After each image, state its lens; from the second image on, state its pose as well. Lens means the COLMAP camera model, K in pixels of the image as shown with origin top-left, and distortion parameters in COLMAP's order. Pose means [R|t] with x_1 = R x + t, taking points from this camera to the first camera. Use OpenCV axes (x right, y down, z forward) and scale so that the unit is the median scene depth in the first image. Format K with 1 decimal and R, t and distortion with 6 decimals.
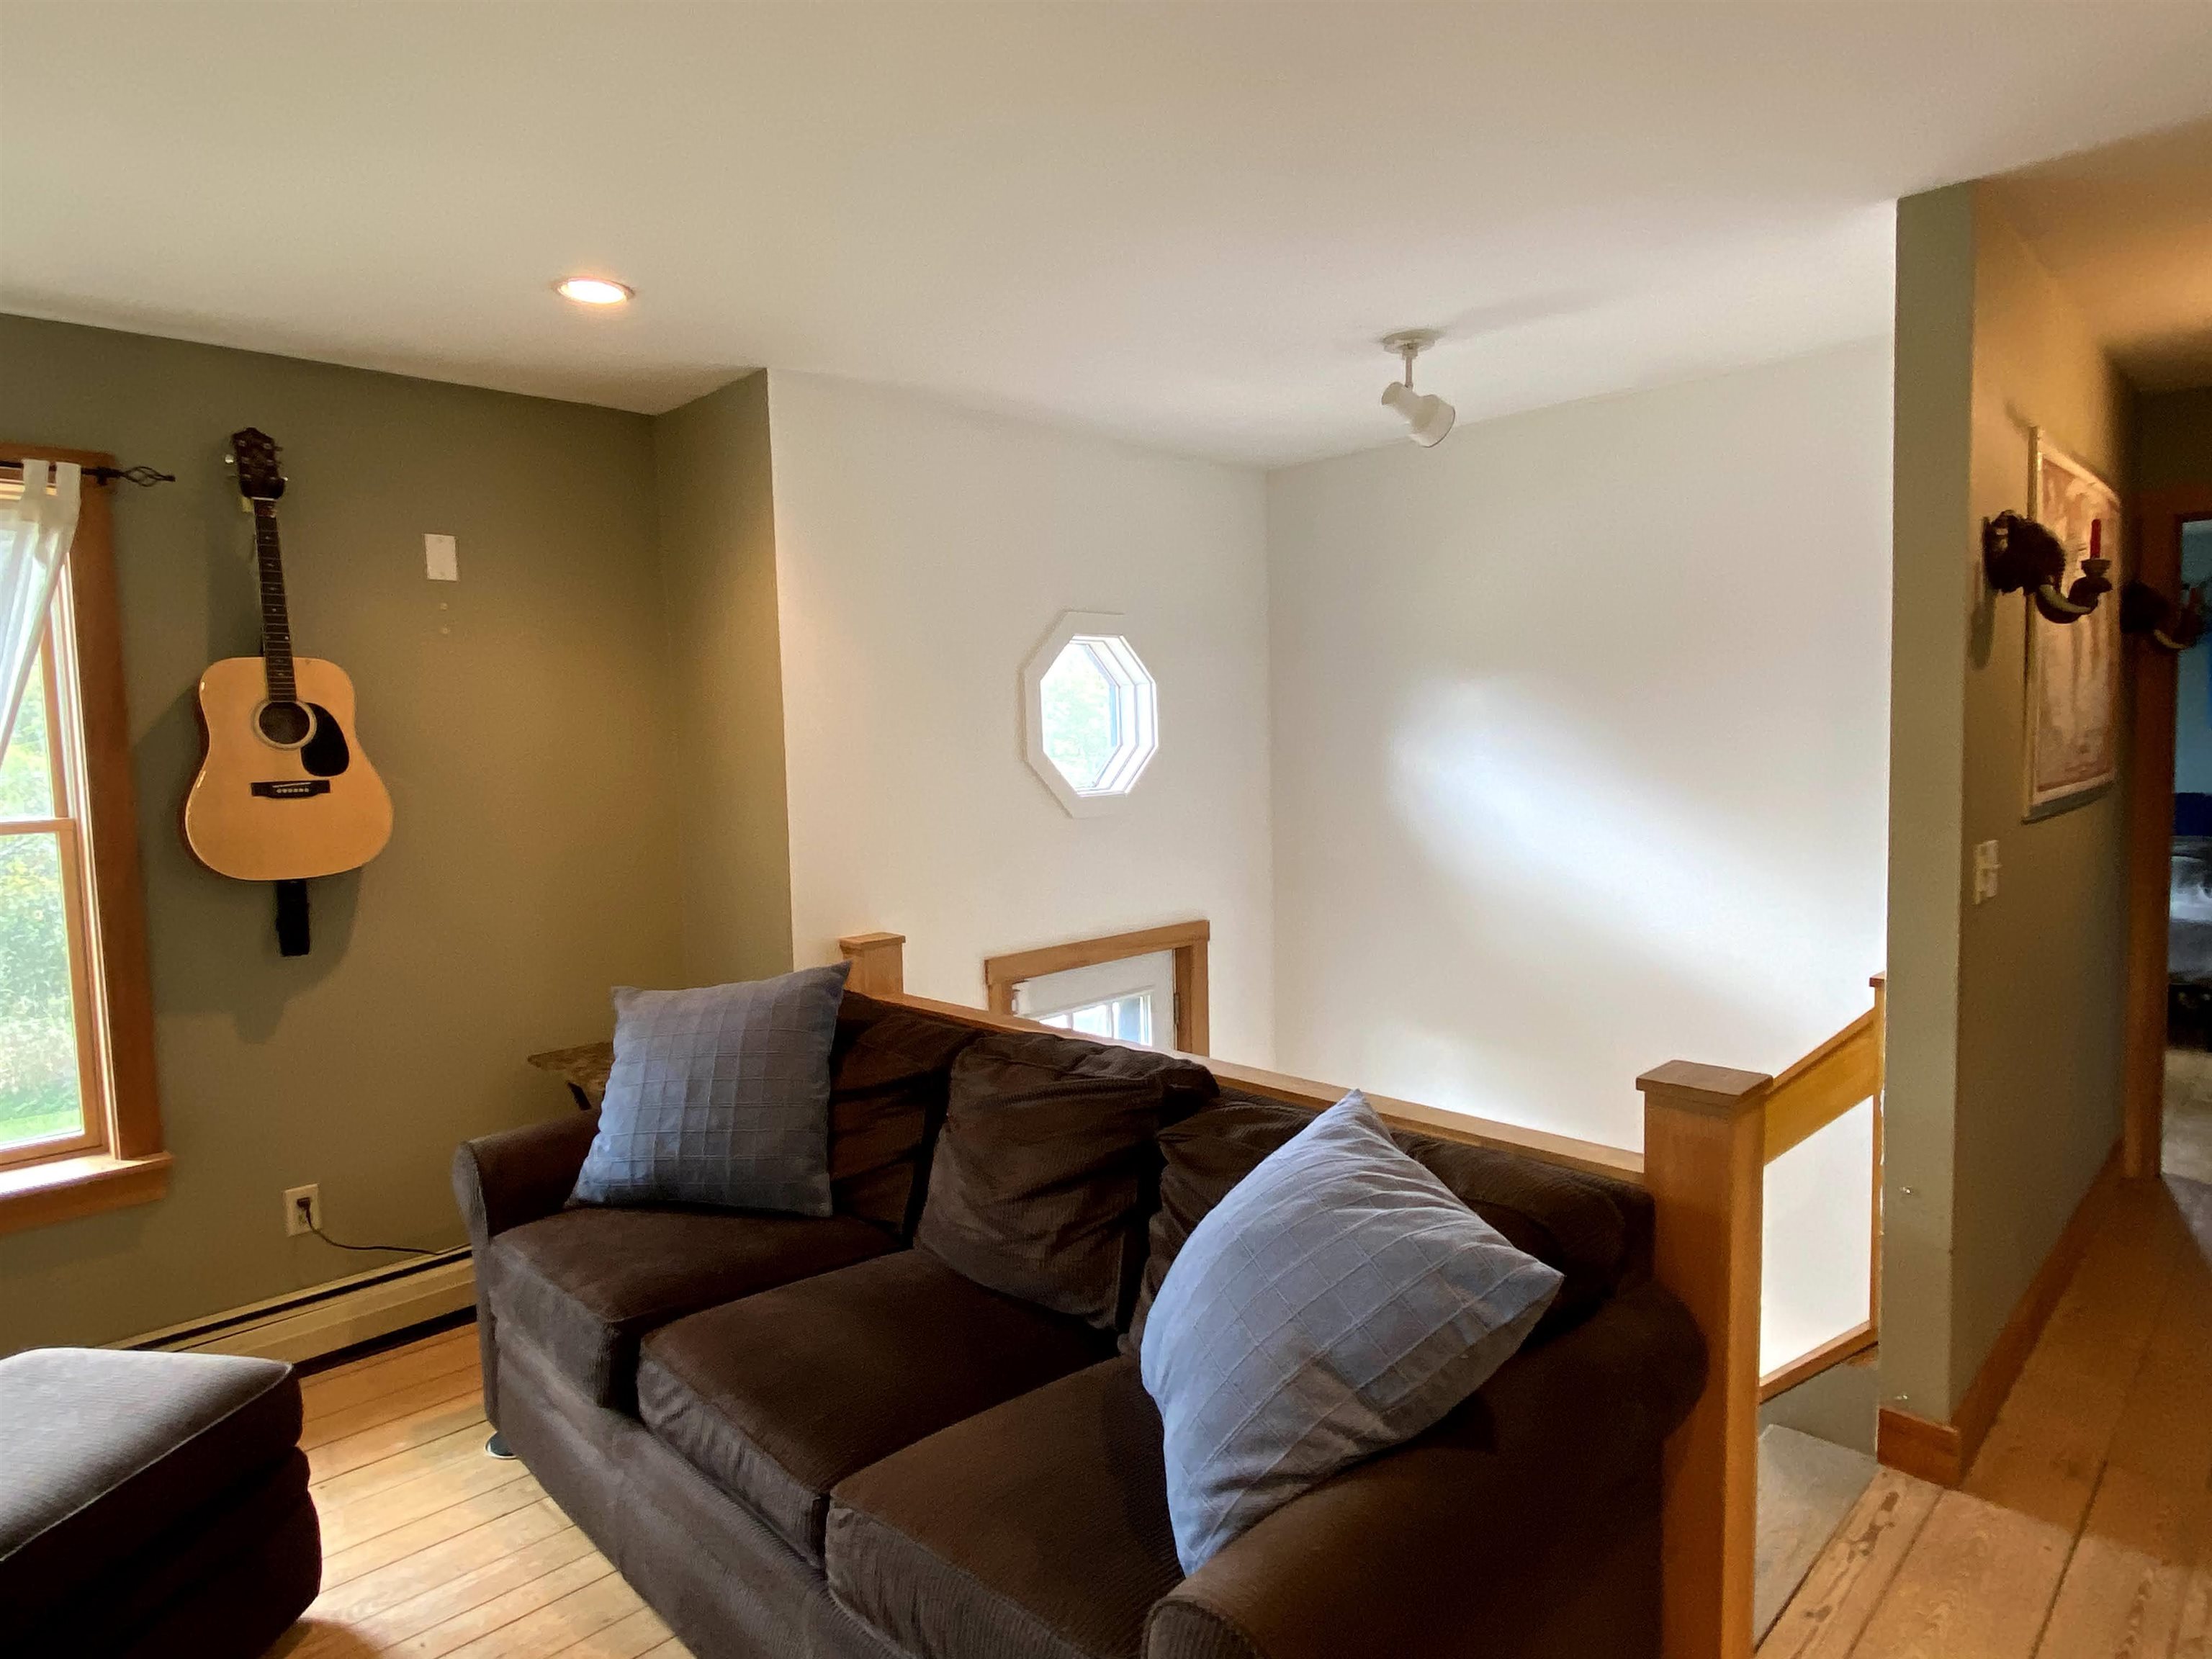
lens RADIAL K [[1222.0, 0, 1105.5], [0, 1222.0, 821.6], [0, 0, 1]] dist [0.033188, -0.023244]
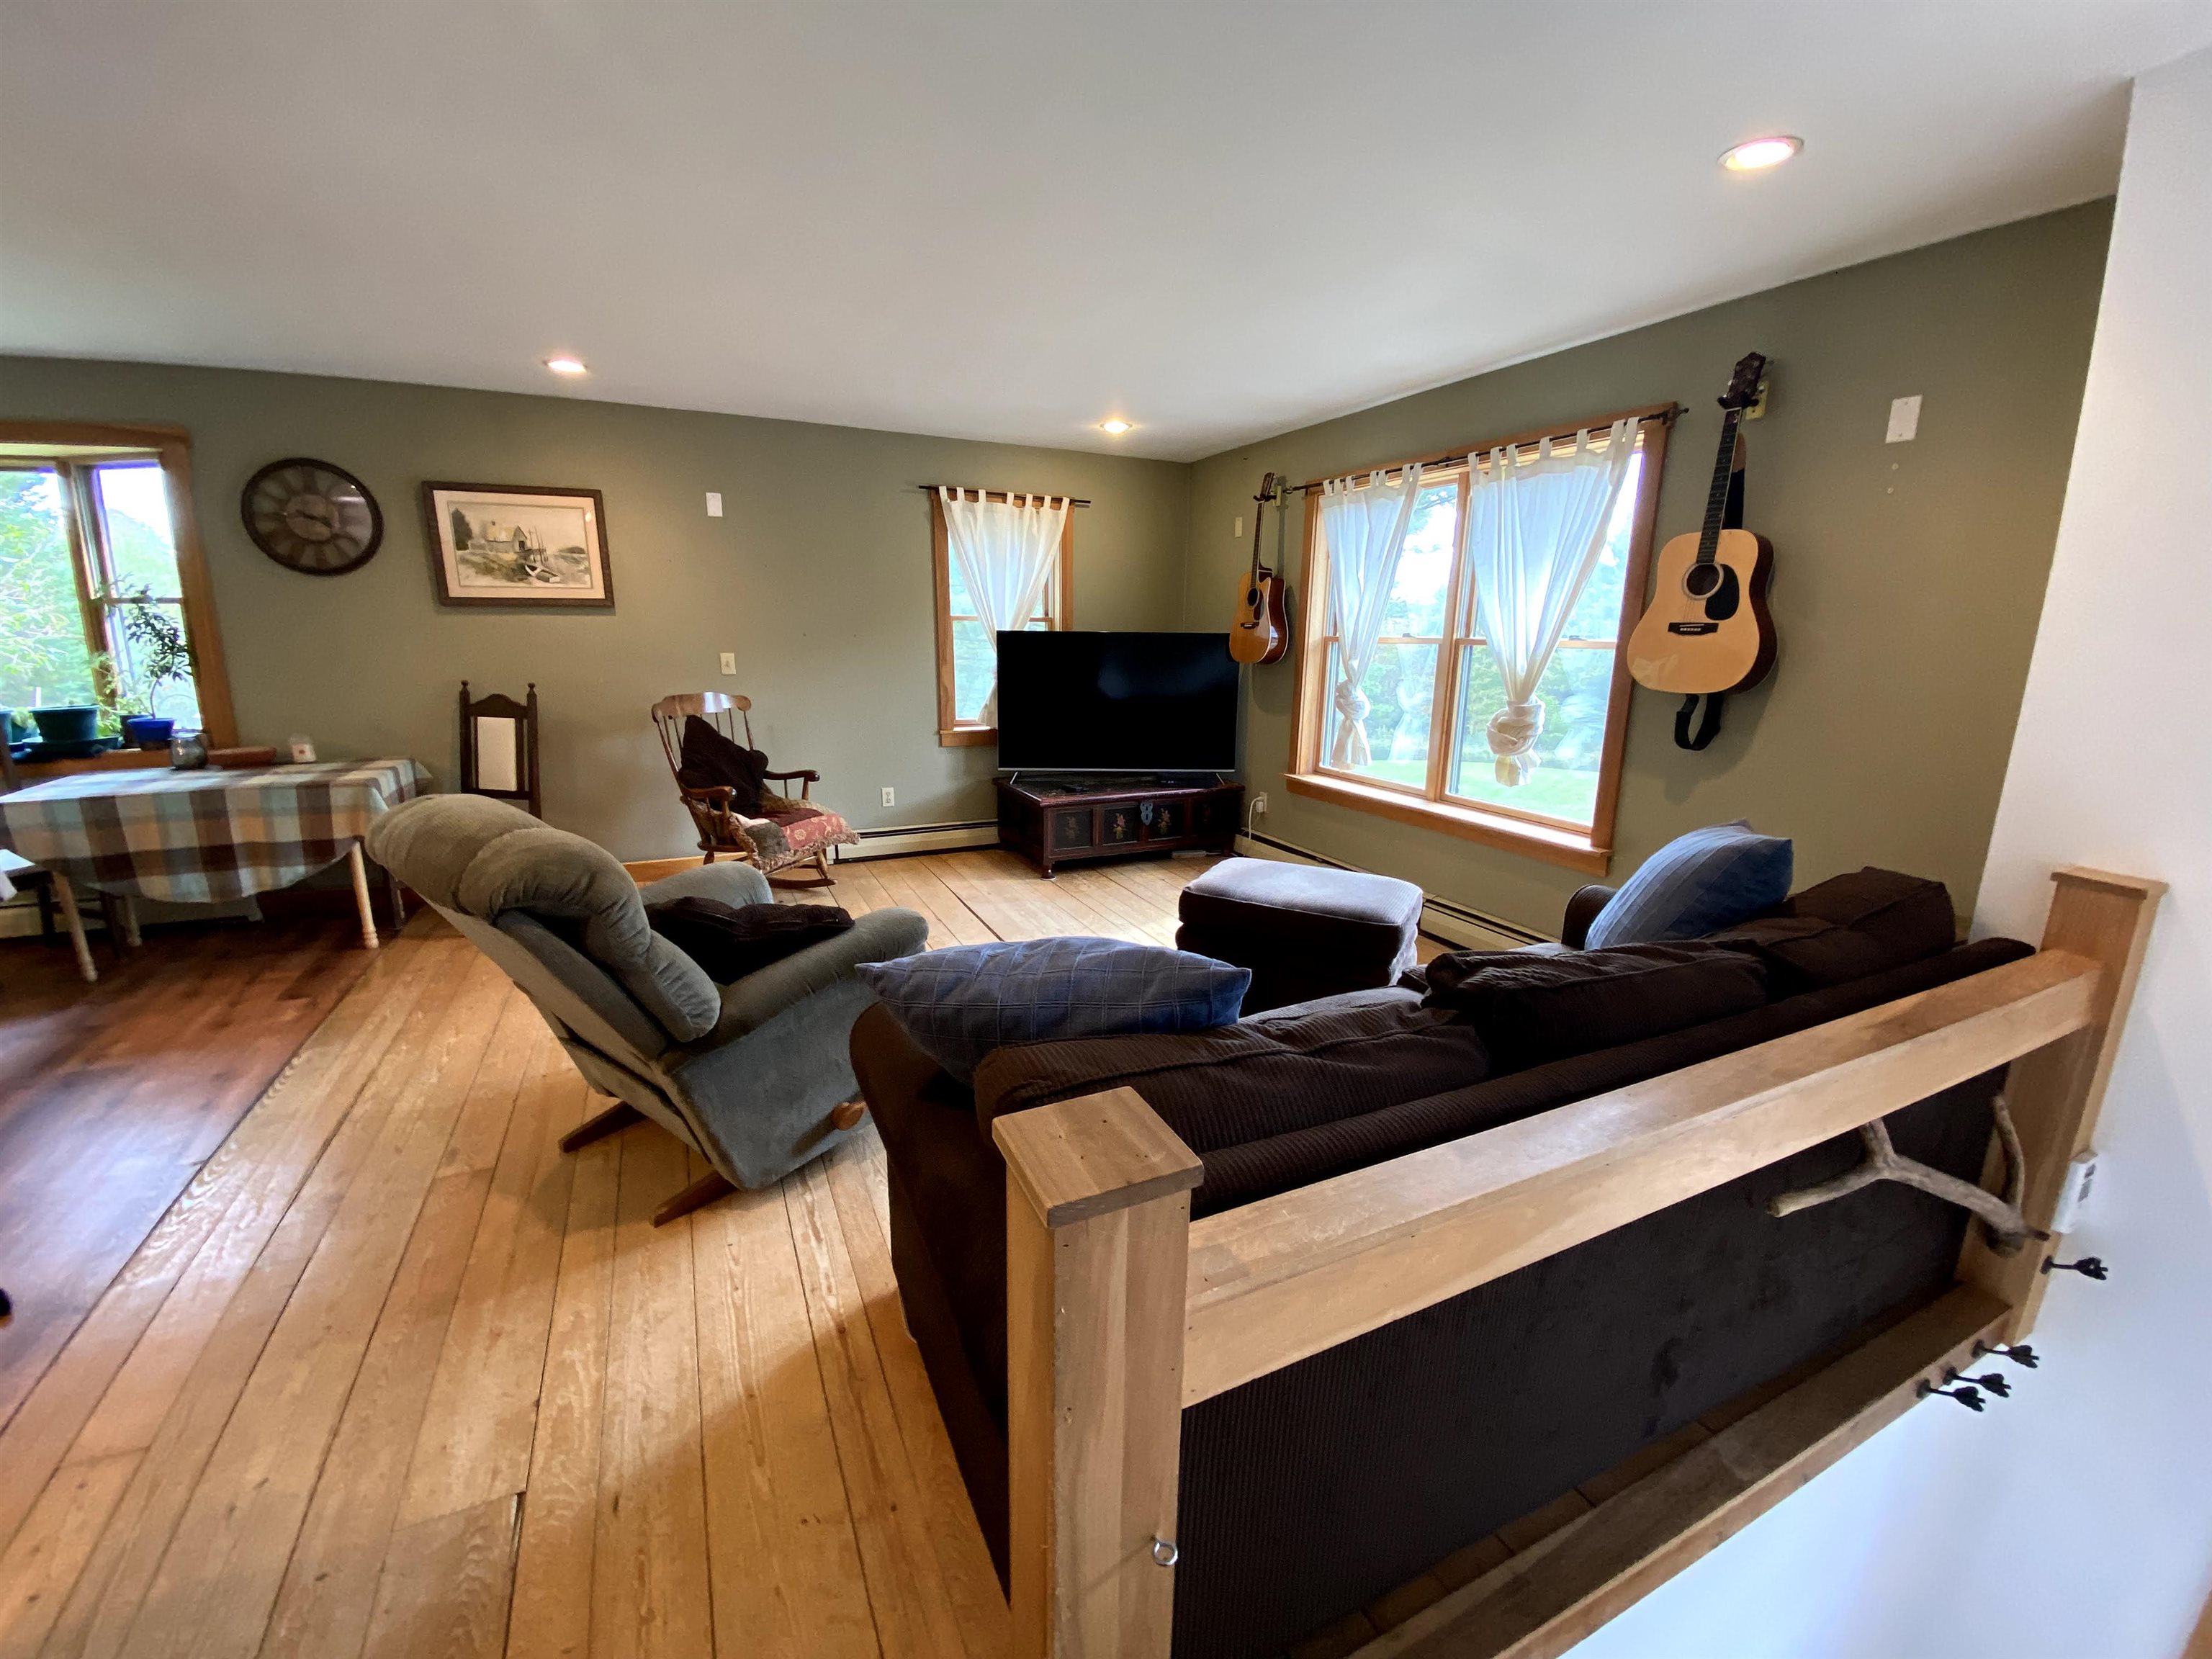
lens RADIAL K [[893.6, 0, 1106.0], [0, 893.6, 829.5], [0, 0, 1]] dist [-0.000599, -0.016917]
pose [[-0.314299, 0.234589, -0.919883, 0.526876], [-0.069251, 0.960740, 0.268669, -0.031906], [0.946795, 0.148145, -0.285714, 0.686435]]
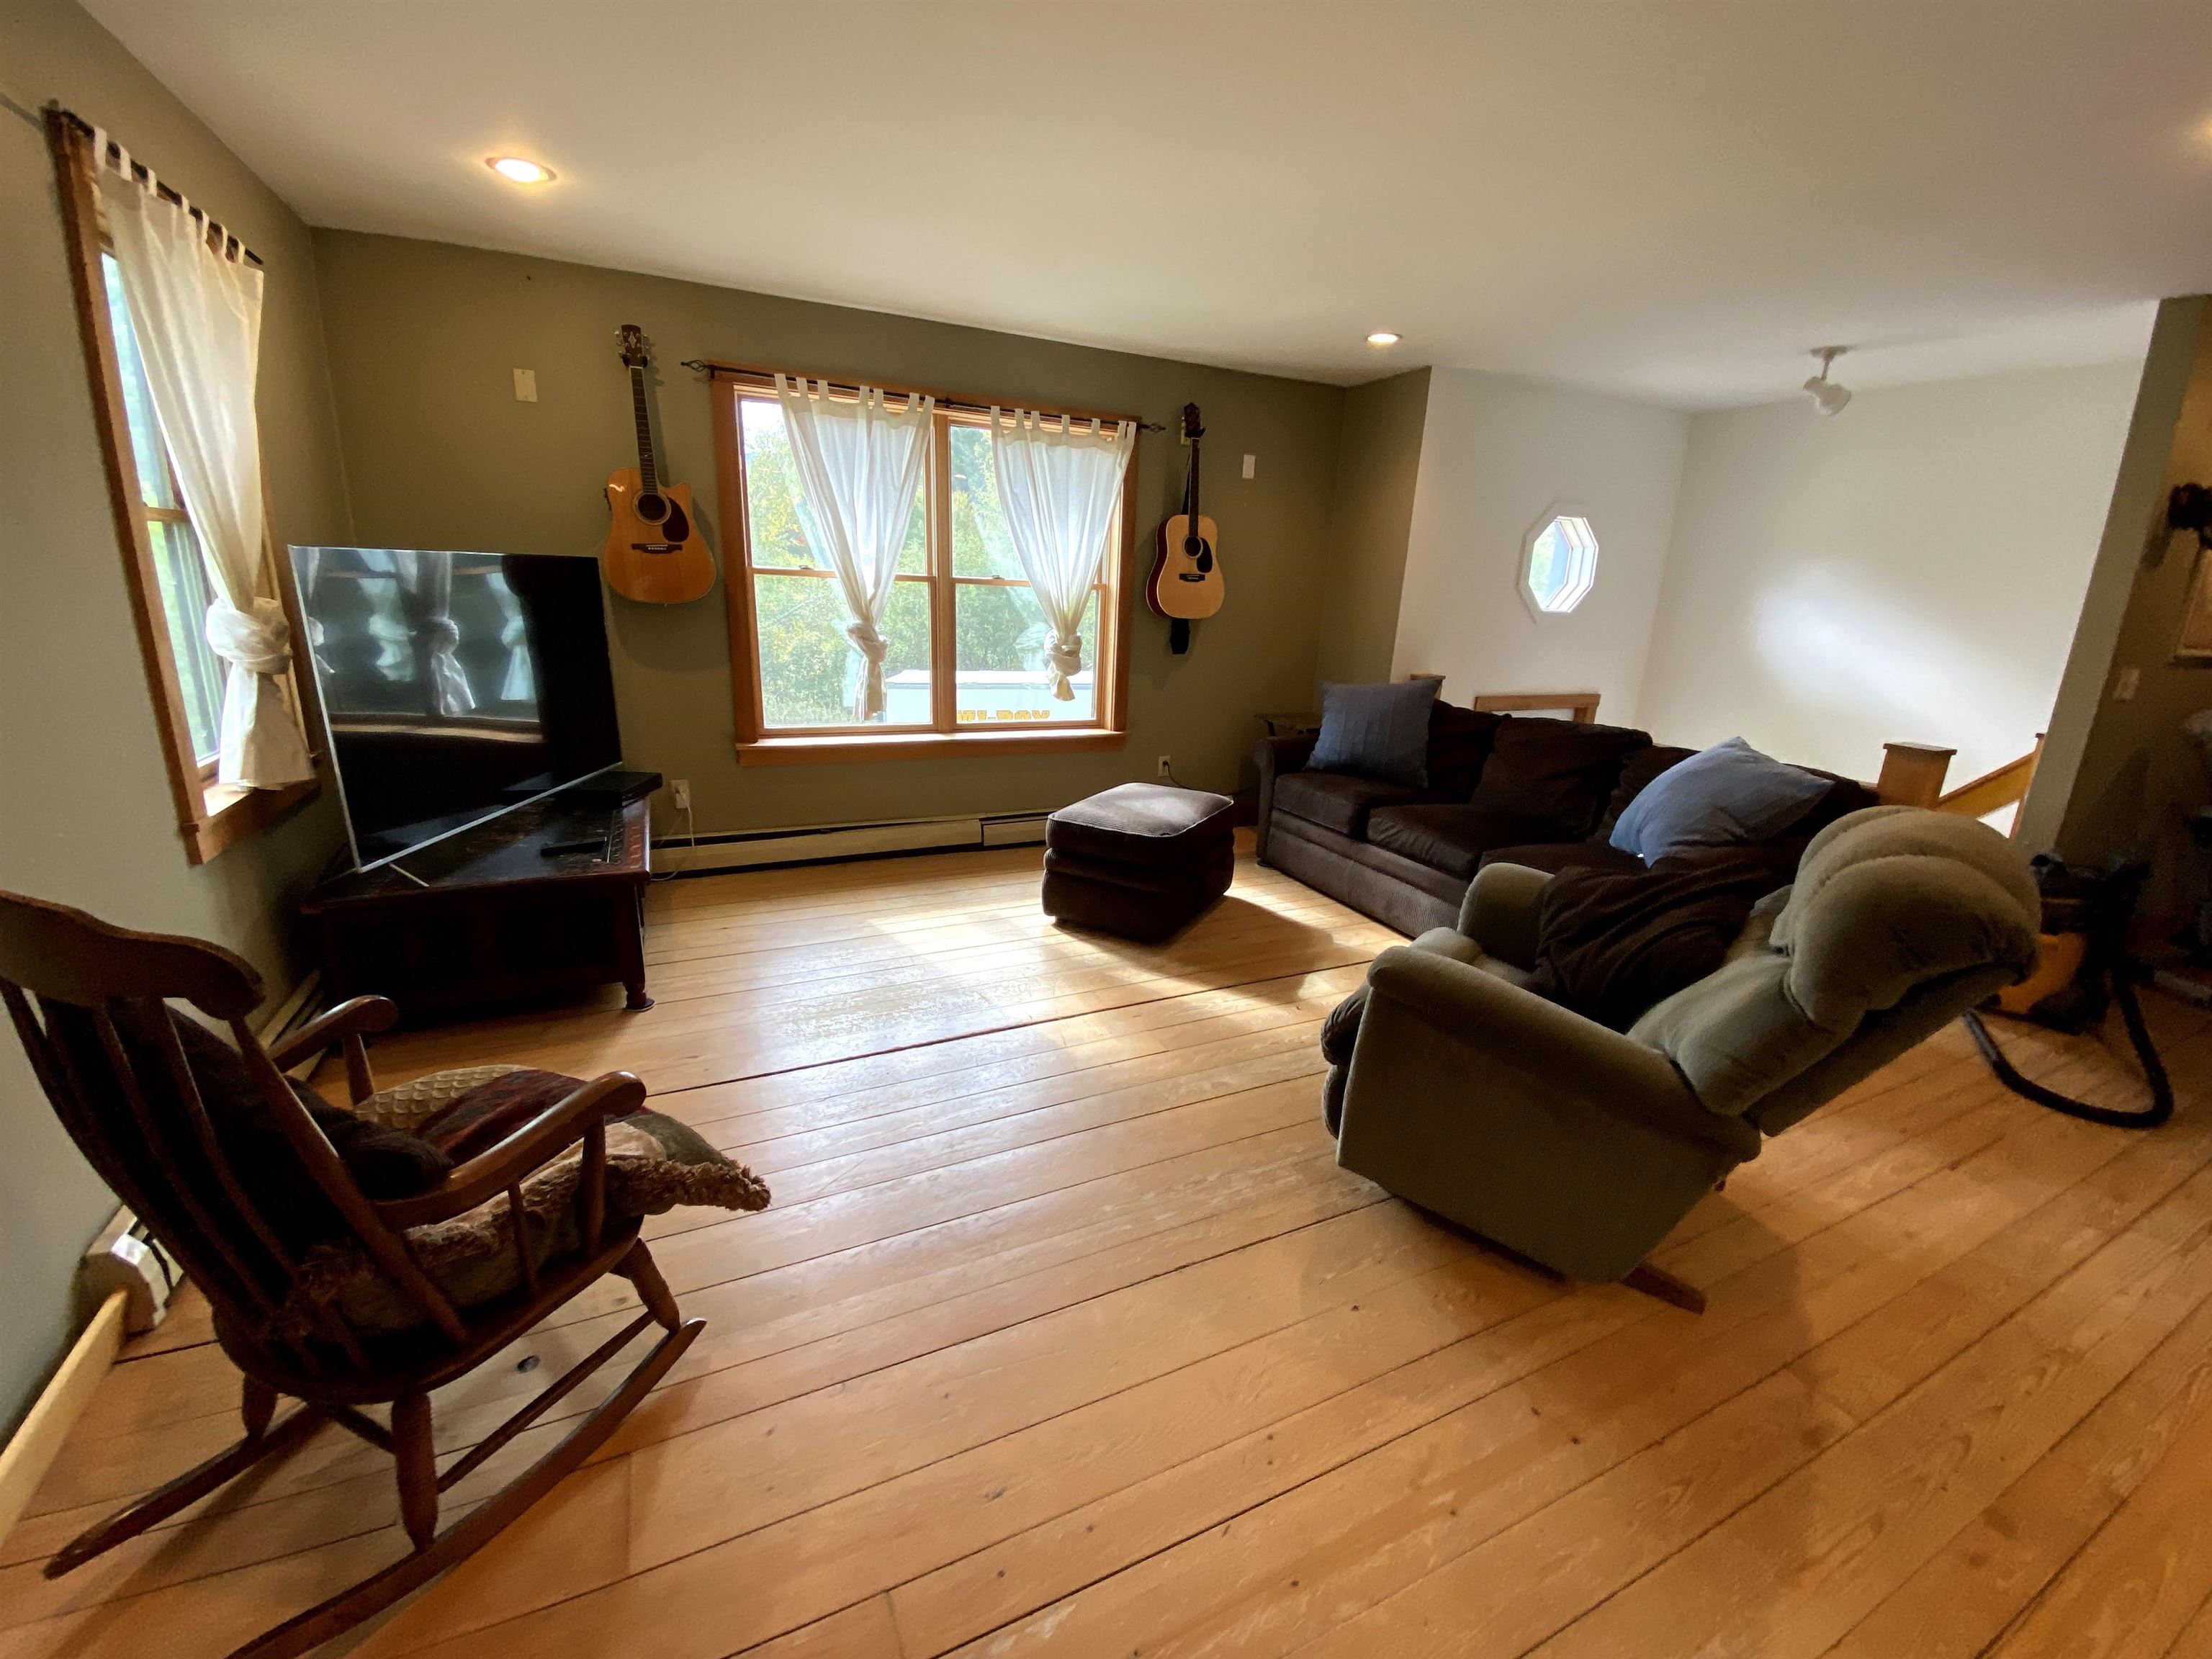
lens RADIAL K [[907.0, 0, 1114.8], [0, 907.0, 820.4], [0, 0, 1]] dist [0.086919, -0.054314]
pose [[0.953147, 0.142799, -0.266680, -0.283078], [-0.090293, 0.975682, 0.199728, 0.086217], [0.288716, -0.166291, 0.942863, -0.688019]]
